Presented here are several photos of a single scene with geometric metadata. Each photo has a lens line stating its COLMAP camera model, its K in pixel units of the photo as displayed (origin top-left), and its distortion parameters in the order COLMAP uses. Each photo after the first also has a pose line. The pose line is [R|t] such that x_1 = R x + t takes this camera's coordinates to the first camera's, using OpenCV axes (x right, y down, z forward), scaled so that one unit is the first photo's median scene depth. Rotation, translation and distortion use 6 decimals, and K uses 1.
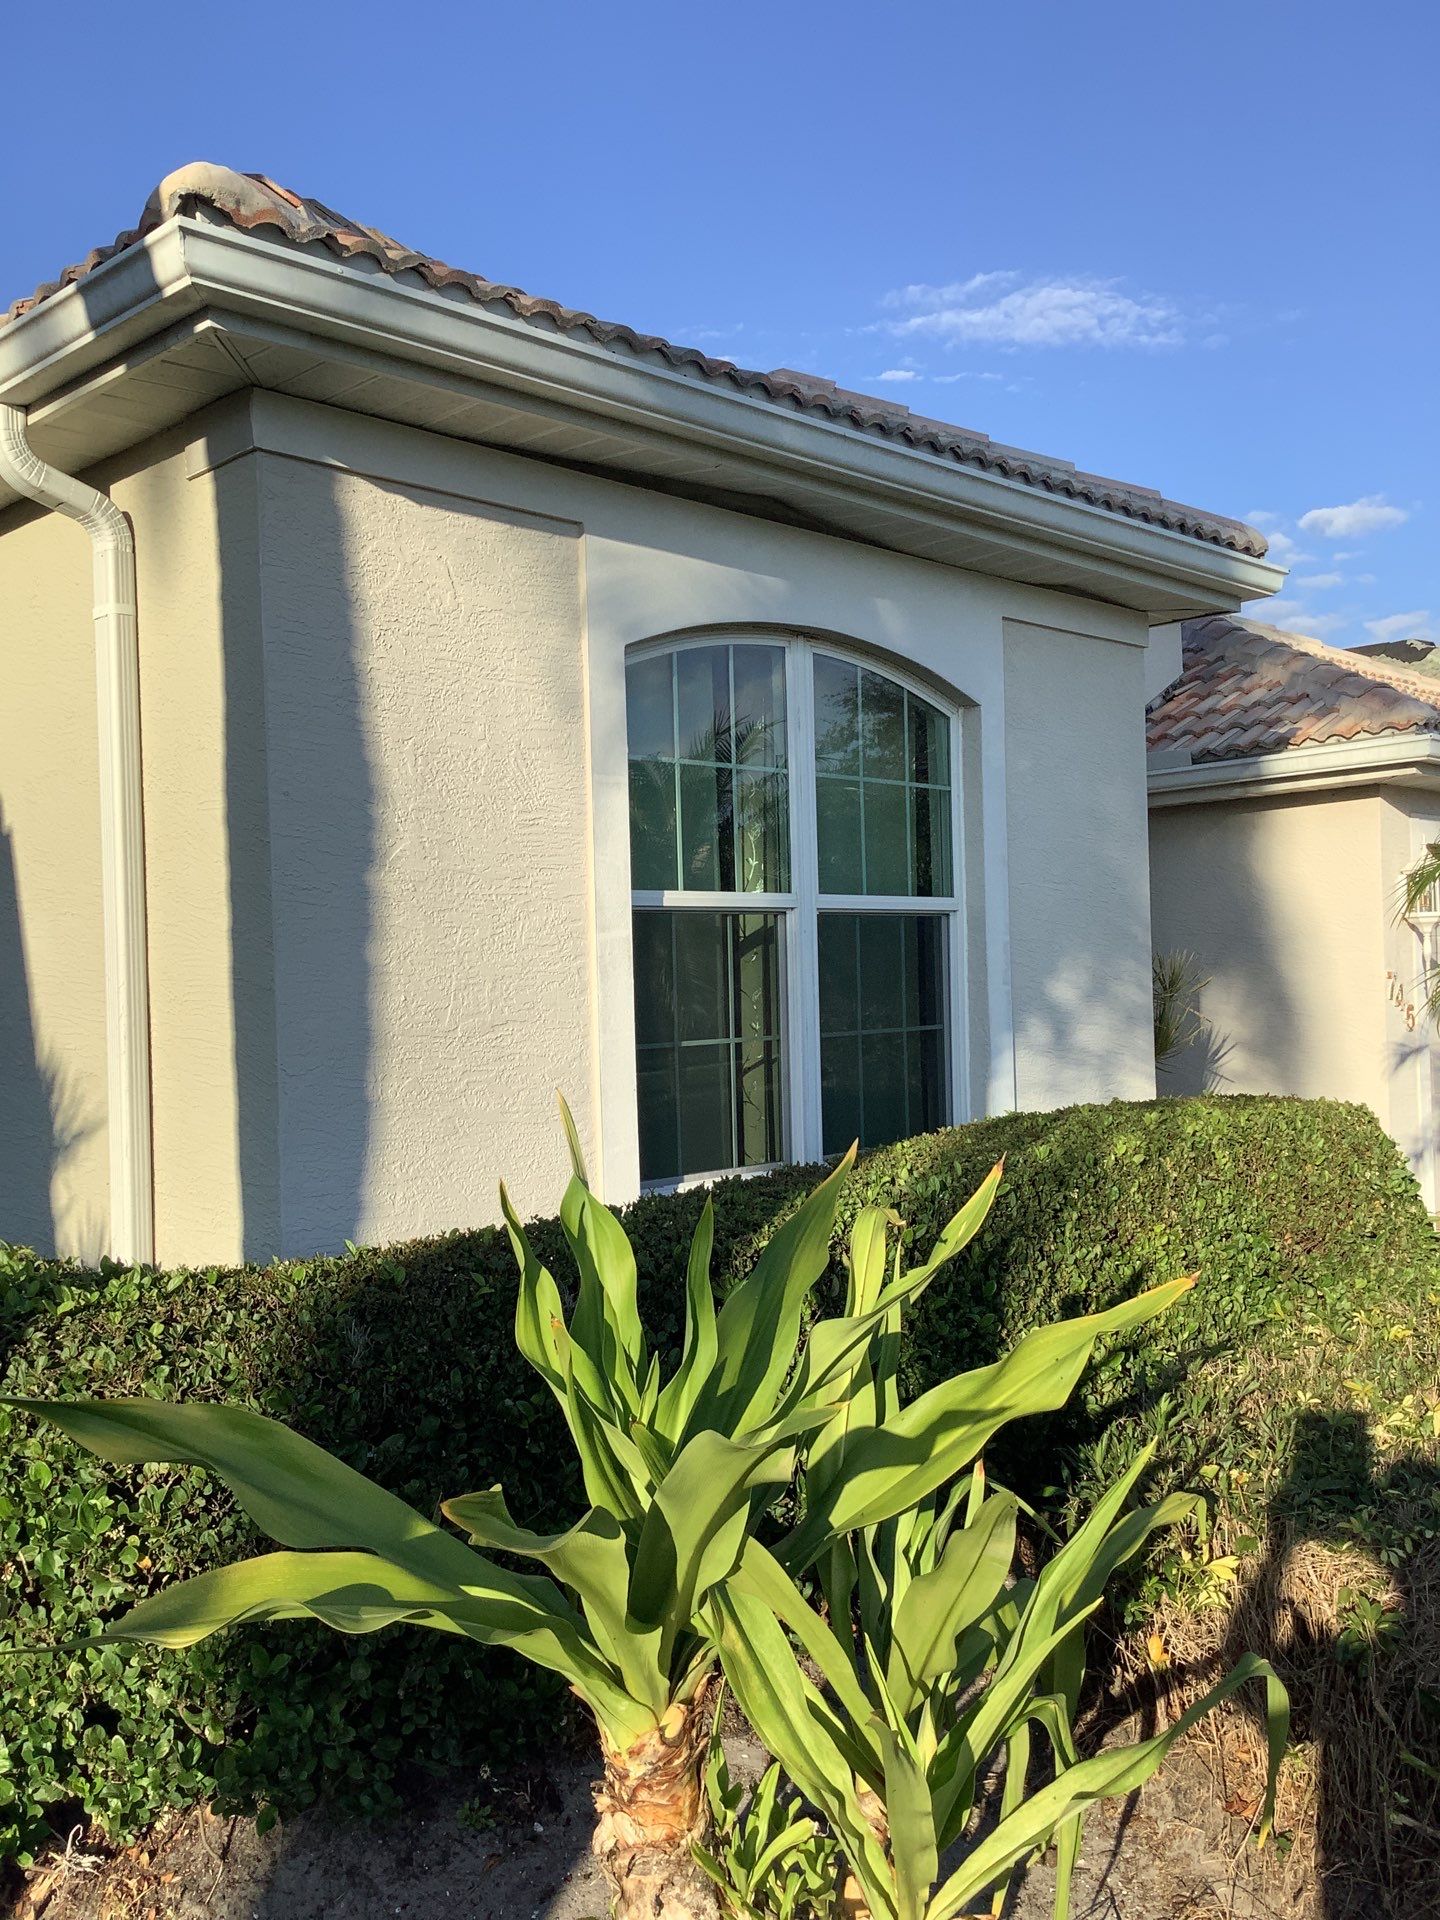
lens RADIAL K [[1670.8, 0, 720.0], [0, 1670.8, 960.0], [0, 0, 1]] dist [0.115095, -0.170490]
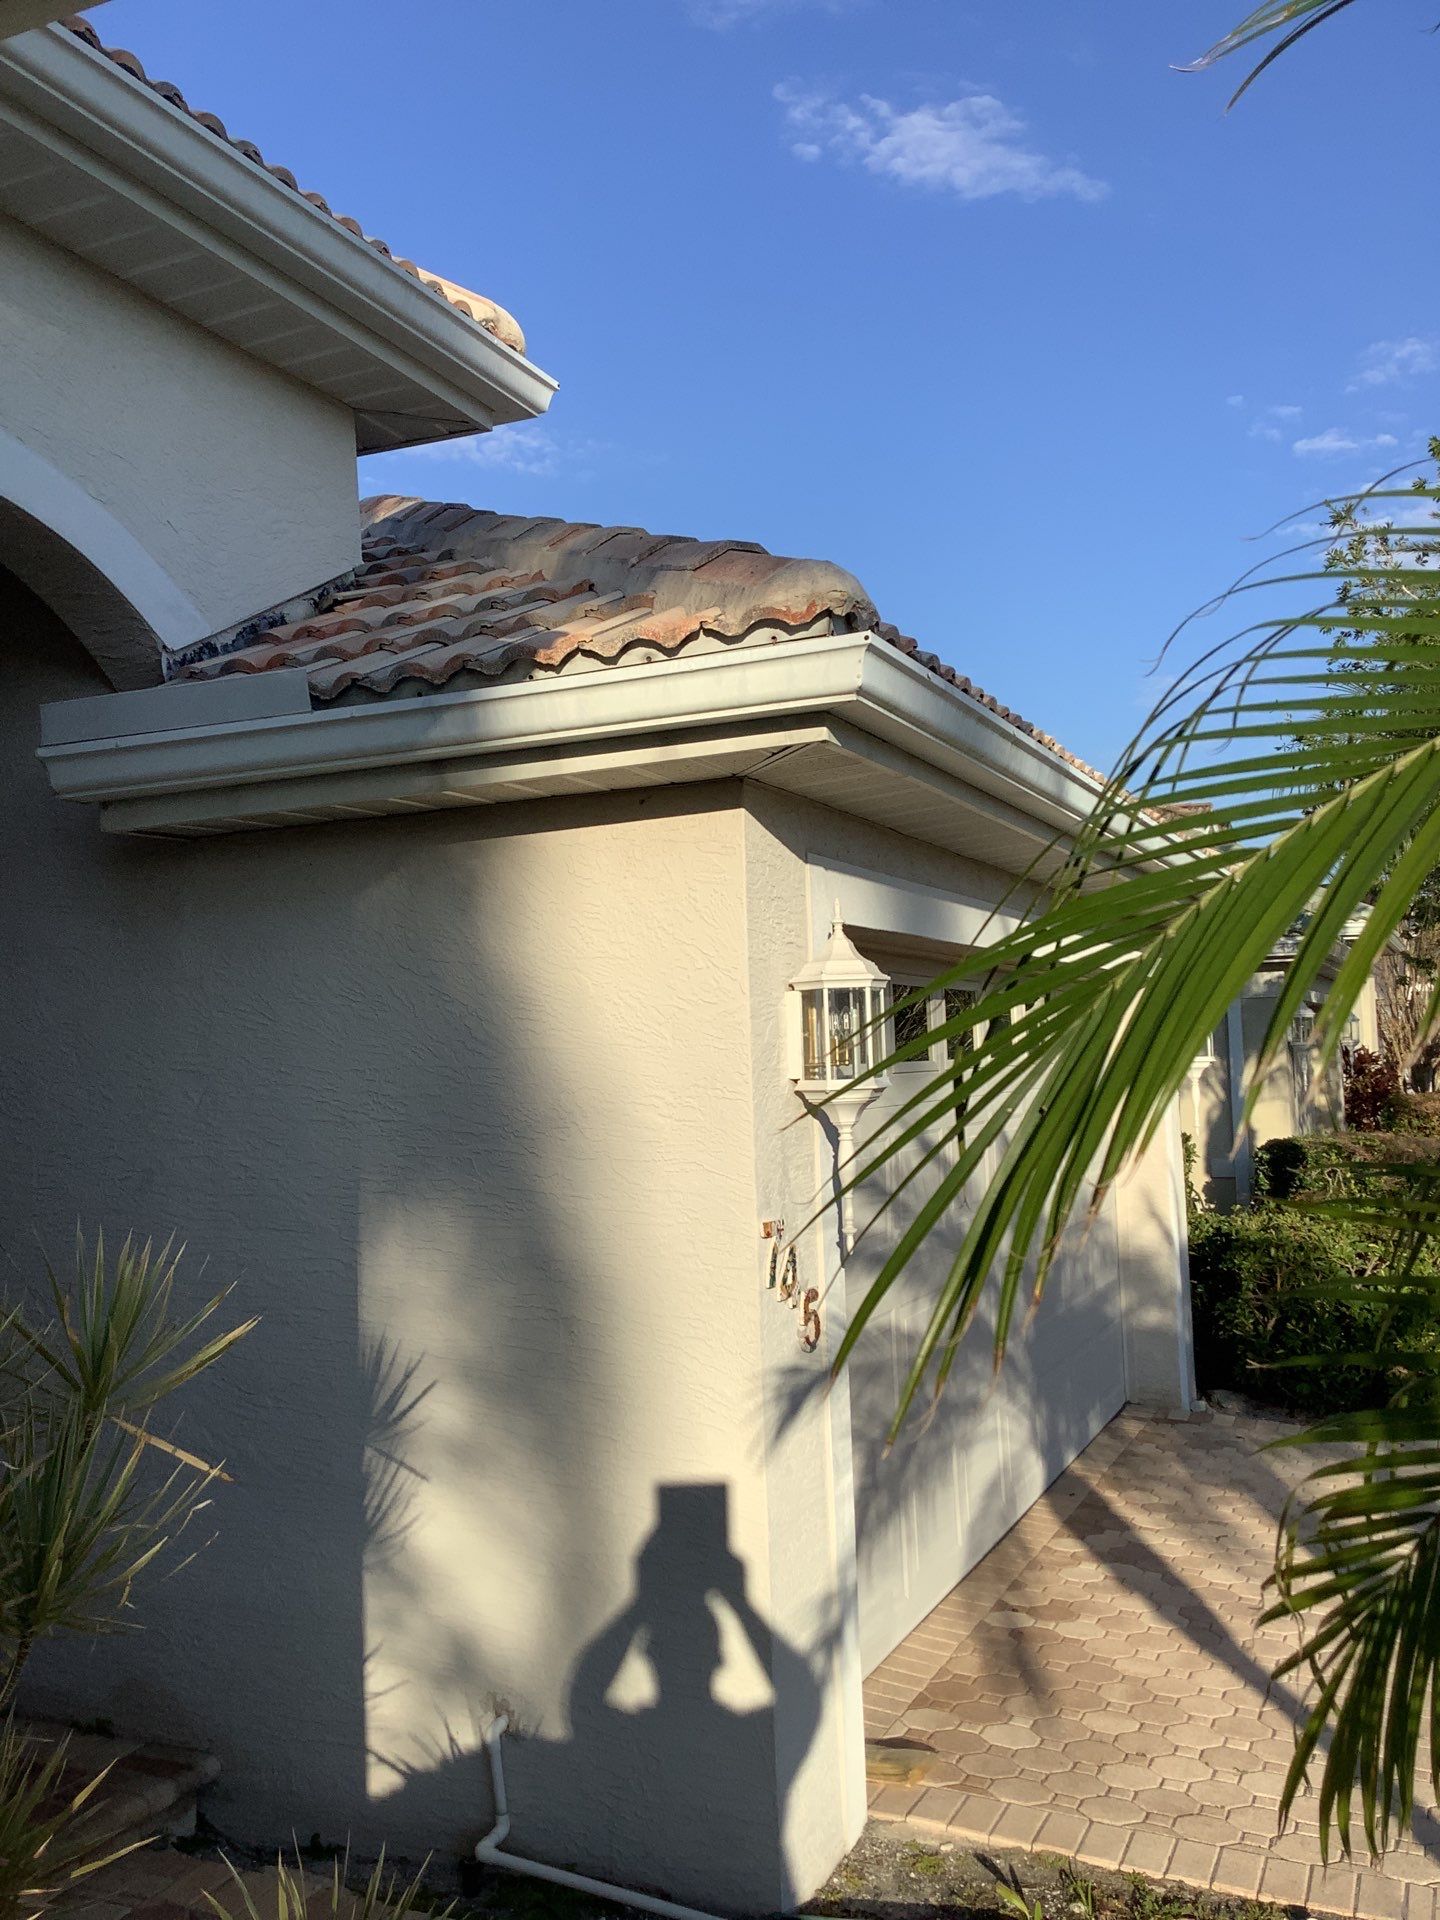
lens RADIAL K [[1670.8, 0, 720.0], [0, 1670.8, 960.0], [0, 0, 1]] dist [0.115095, -0.170490]
pose [[0.935126, 0.016927, 0.353911, 0.043076], [0.004832, 0.998156, -0.060507, -0.006037], [-0.354283, 0.058292, 0.933320, 0.111896]]
